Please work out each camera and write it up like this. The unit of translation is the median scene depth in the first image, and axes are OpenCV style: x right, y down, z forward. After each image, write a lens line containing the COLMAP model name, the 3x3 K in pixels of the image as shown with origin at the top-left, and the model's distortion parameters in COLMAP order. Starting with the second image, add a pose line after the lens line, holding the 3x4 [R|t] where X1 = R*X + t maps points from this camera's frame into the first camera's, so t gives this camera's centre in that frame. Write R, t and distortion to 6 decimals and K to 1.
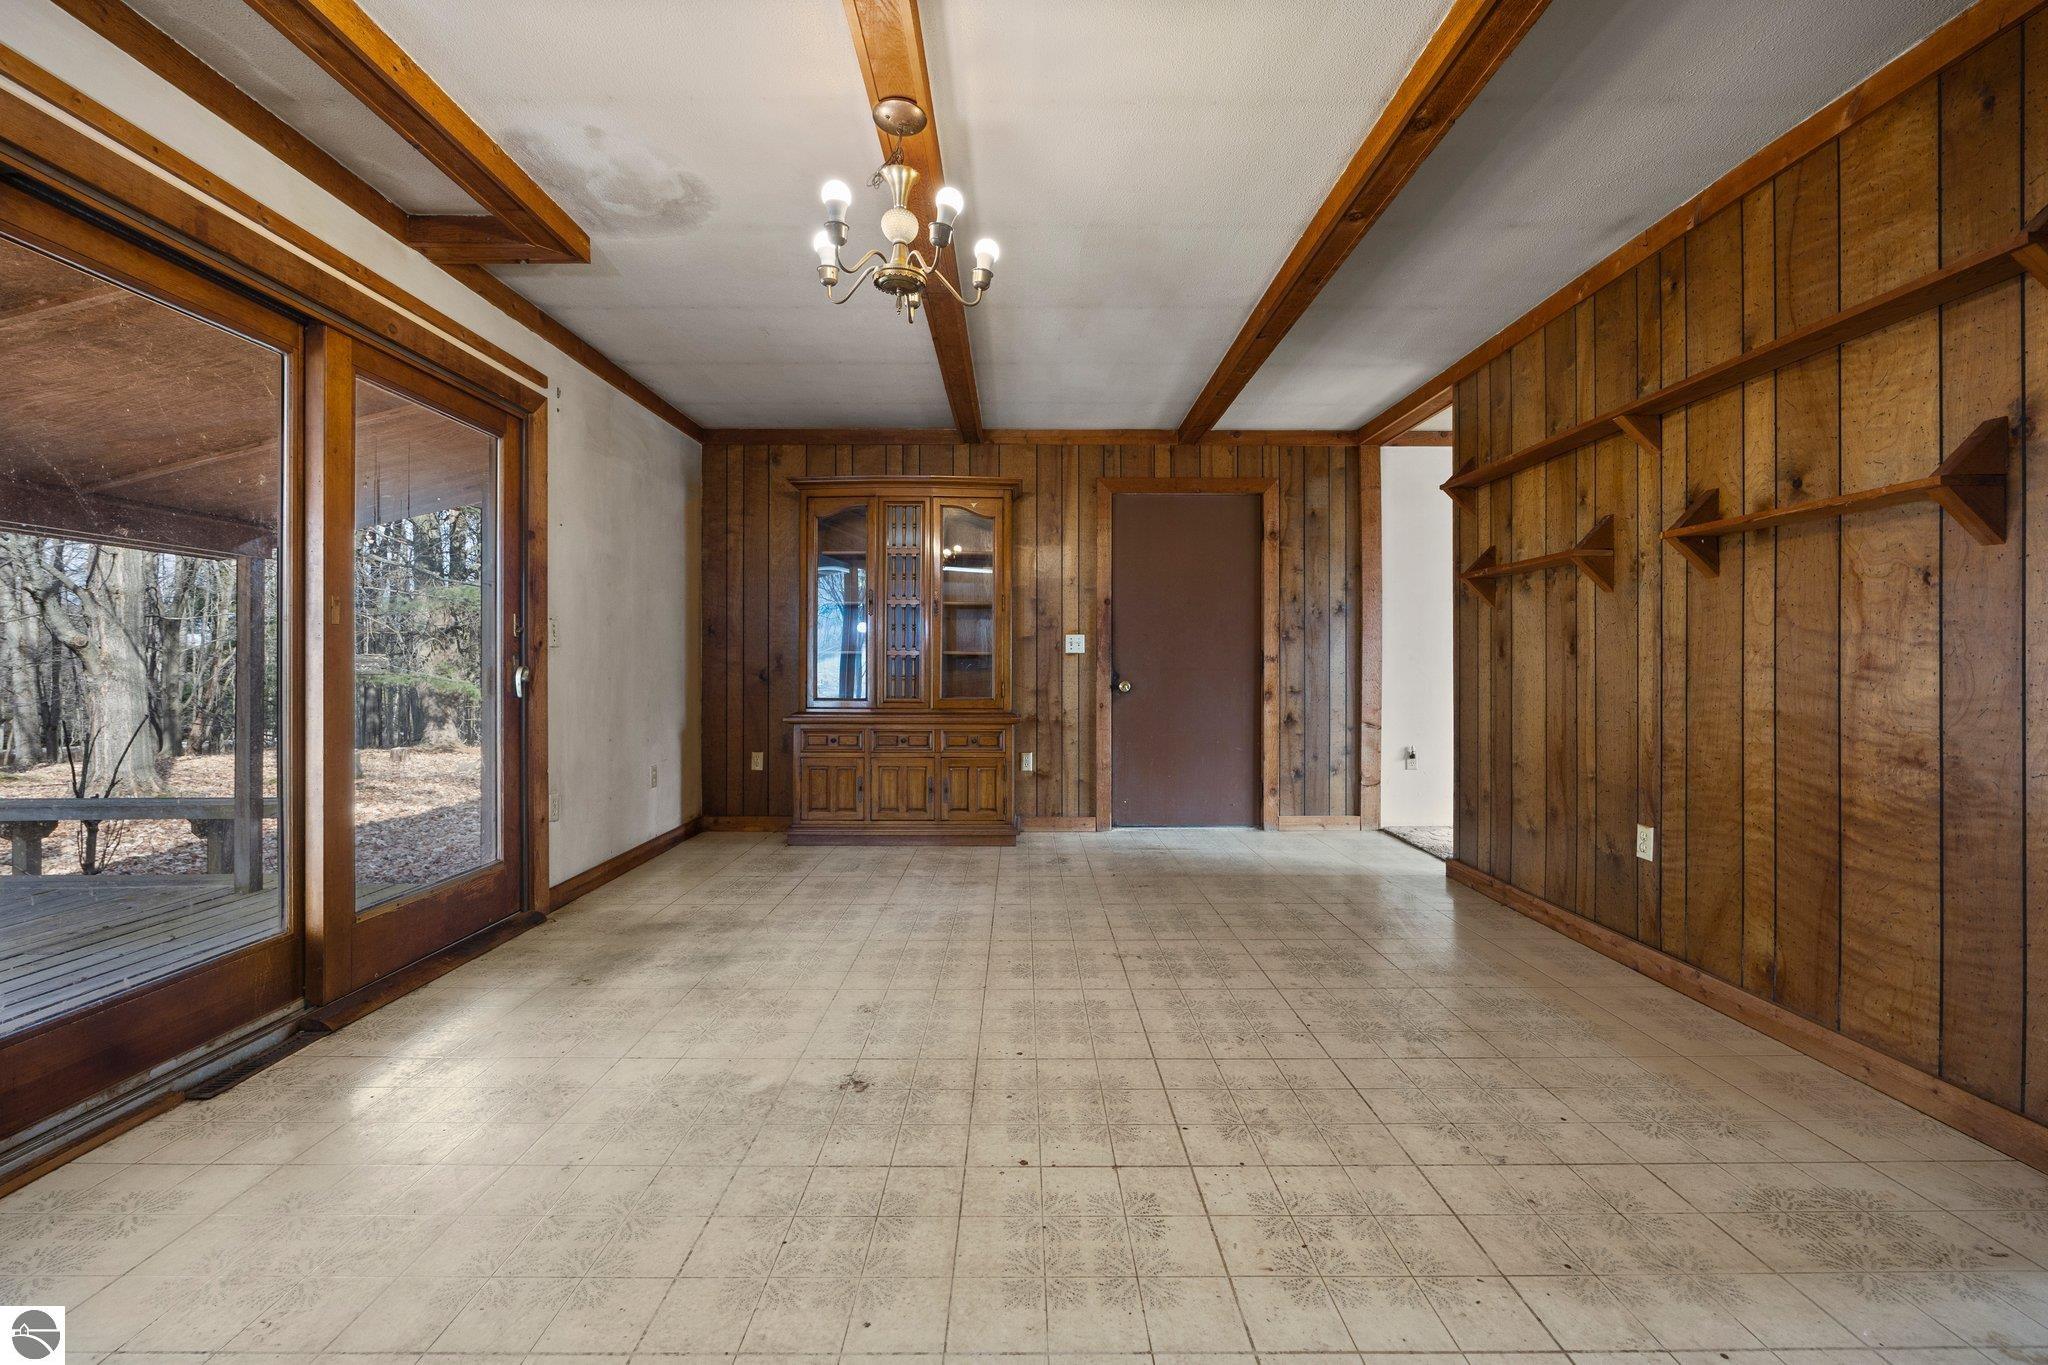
lens RADIAL K [[824.6, 0, 1026.6], [0, 824.6, 665.2], [0, 0, 1]] dist [0.000166, 0.000154]
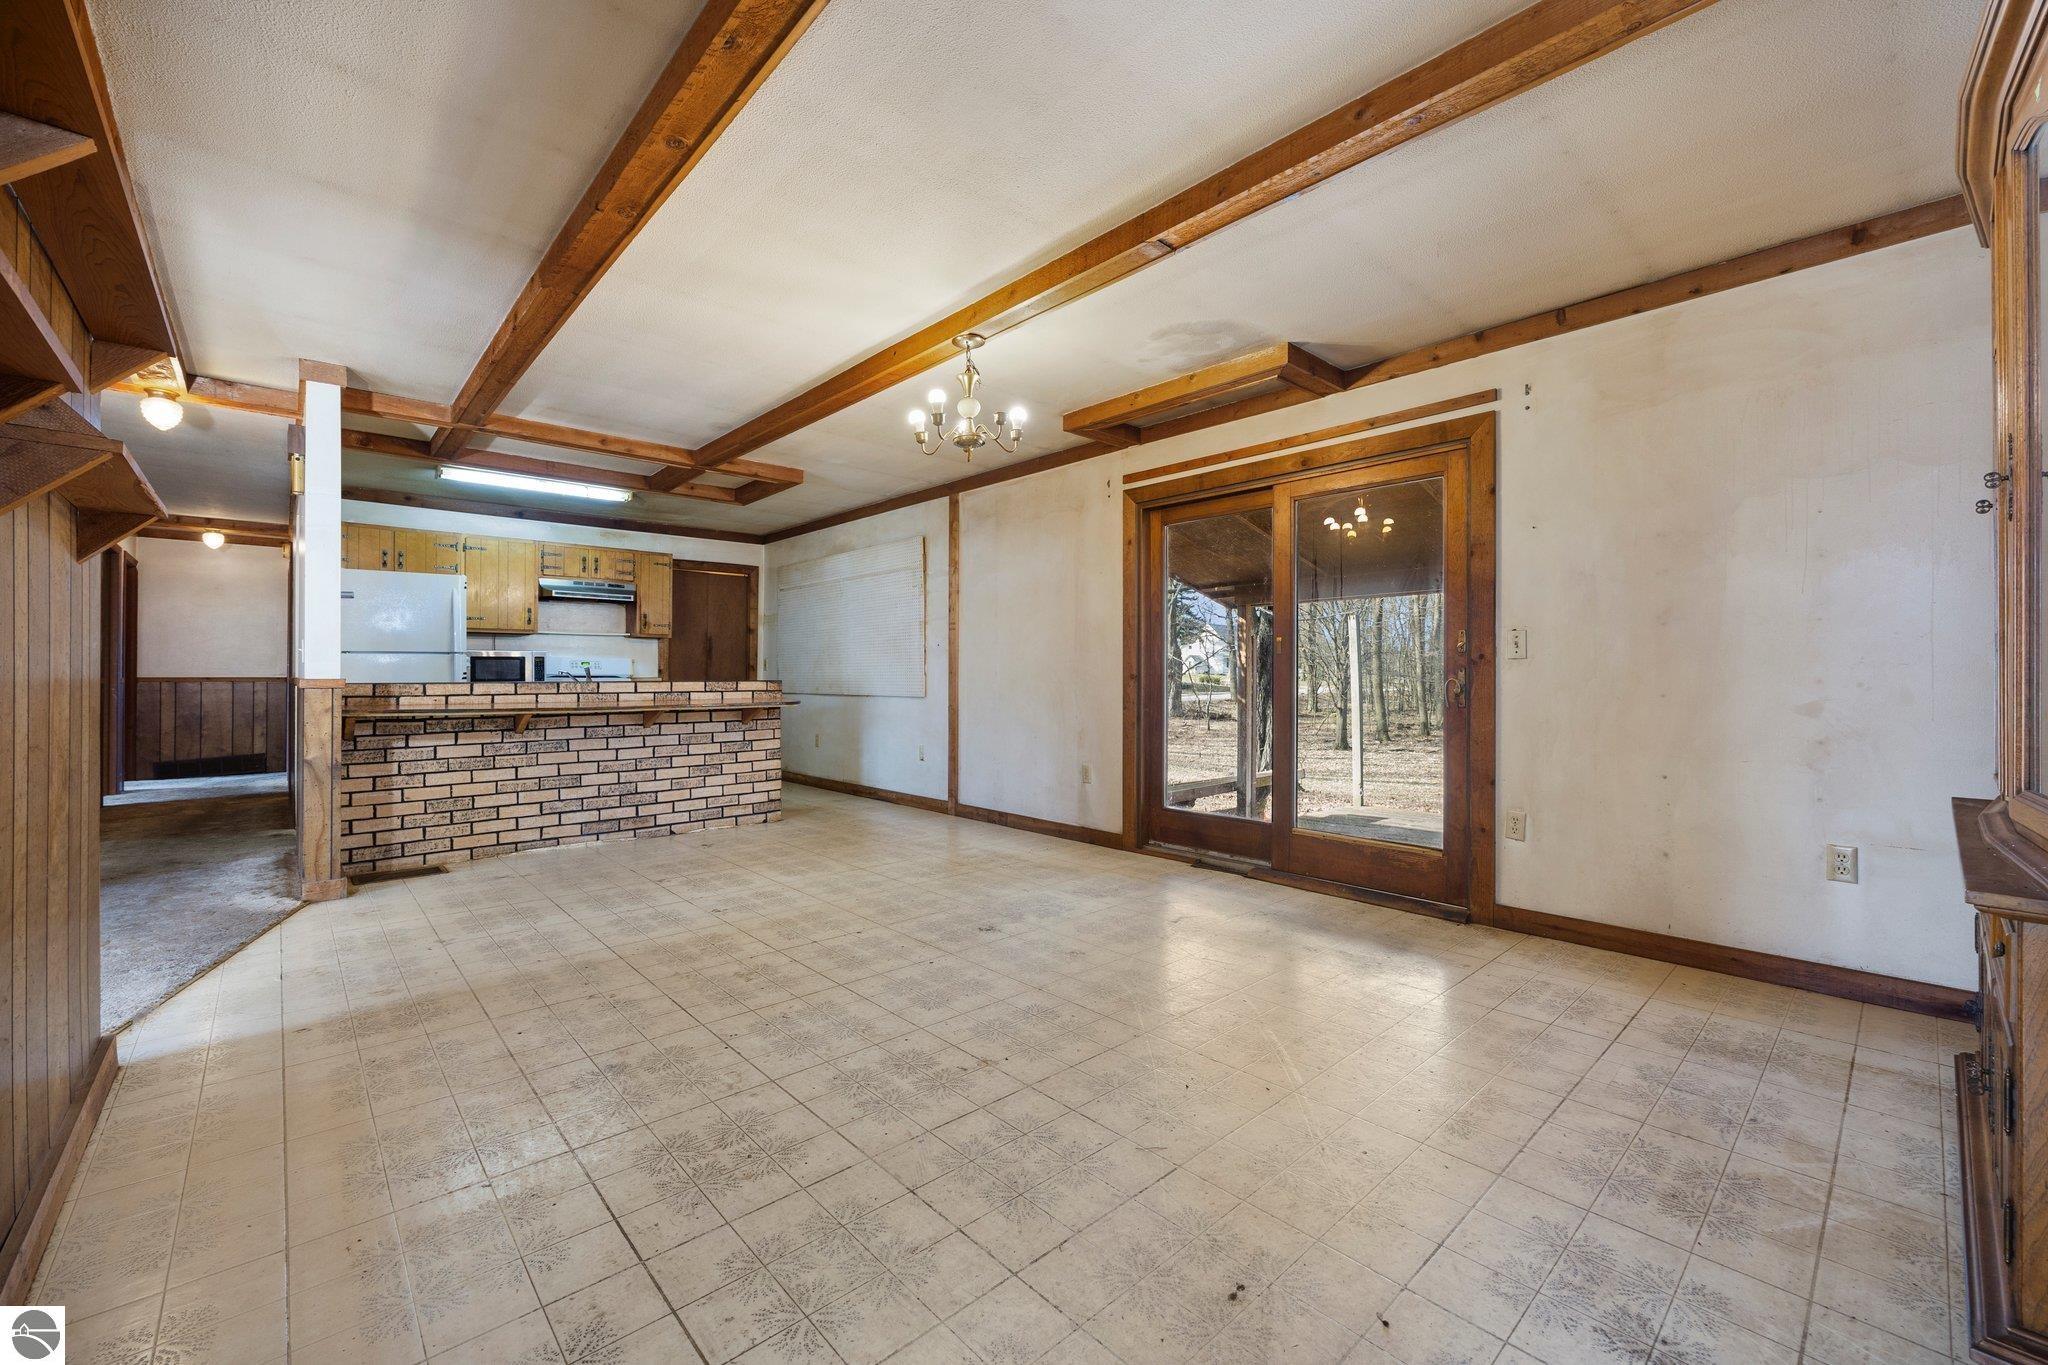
lens RADIAL K [[824.6, 0, 1020.2], [0, 824.6, 673.8], [0, 0, 1]] dist [0.000166, 0.000154]
pose [[-0.745314, -0.003993, -0.666701, 0.785290], [-0.000127, 0.999983, -0.005847, 0.000913], [0.666713, -0.004274, -0.745302, 2.094477]]
